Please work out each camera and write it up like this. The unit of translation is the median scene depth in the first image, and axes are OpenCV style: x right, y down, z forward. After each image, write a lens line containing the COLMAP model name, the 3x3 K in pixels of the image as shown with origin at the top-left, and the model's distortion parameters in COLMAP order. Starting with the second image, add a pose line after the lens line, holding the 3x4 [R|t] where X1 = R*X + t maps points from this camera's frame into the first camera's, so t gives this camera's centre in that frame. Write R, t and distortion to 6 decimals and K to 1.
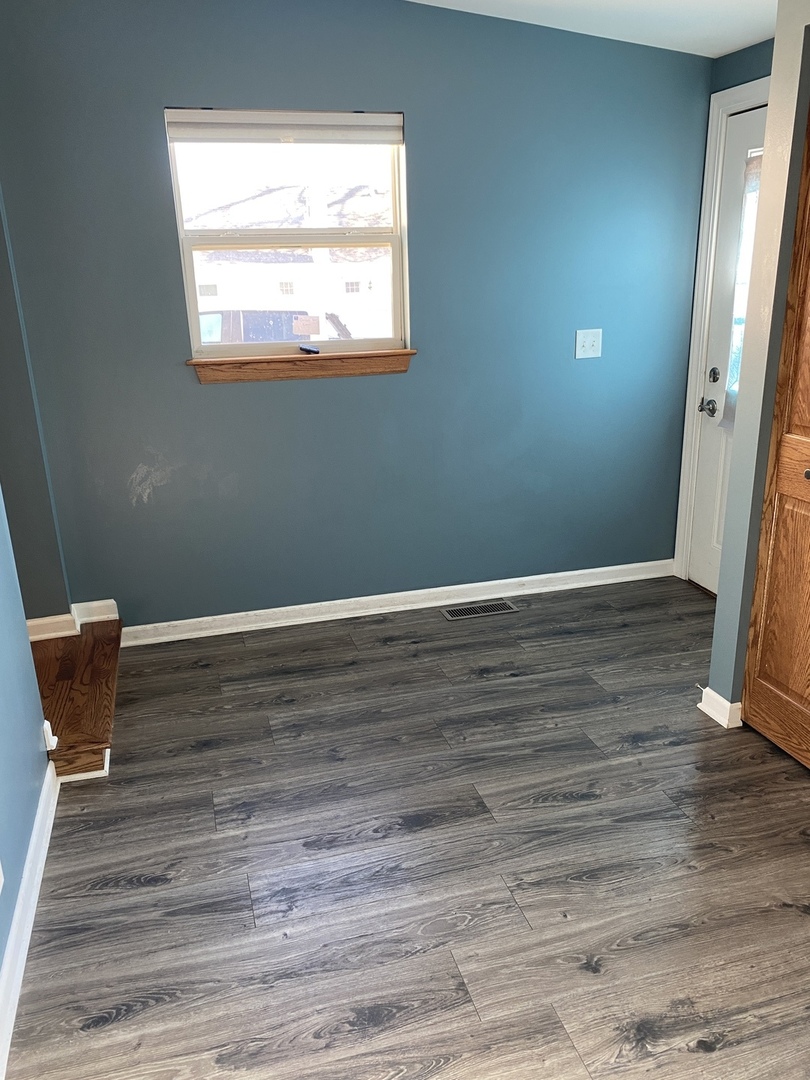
lens RADIAL K [[838.9, 0, 405.0], [0, 838.9, 540.0], [0, 0, 1]] dist [0.027961, -0.006582]
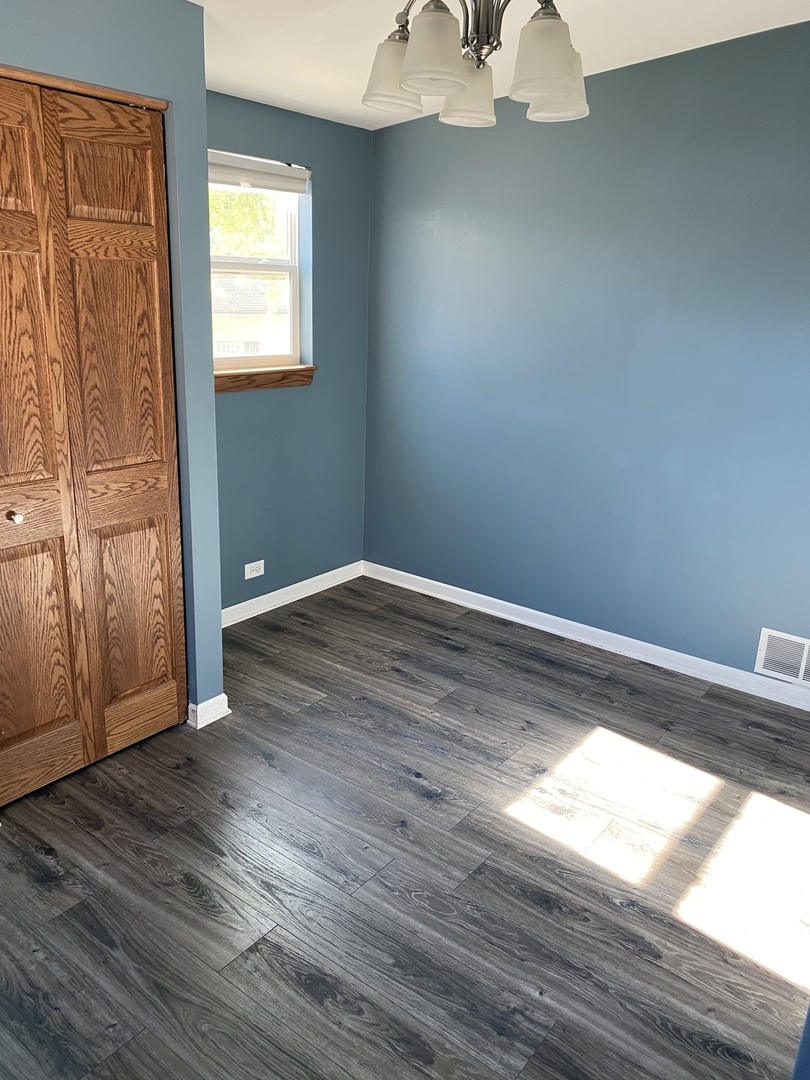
lens RADIAL K [[838.9, 0, 405.0], [0, 838.9, 540.0], [0, 0, 1]] dist [0.027961, -0.006582]
pose [[-0.596375, -0.237141, 0.766878, -0.717073], [0.223379, 0.868599, 0.442311, -0.498721], [-0.770999, 0.435087, -0.465038, 1.417632]]
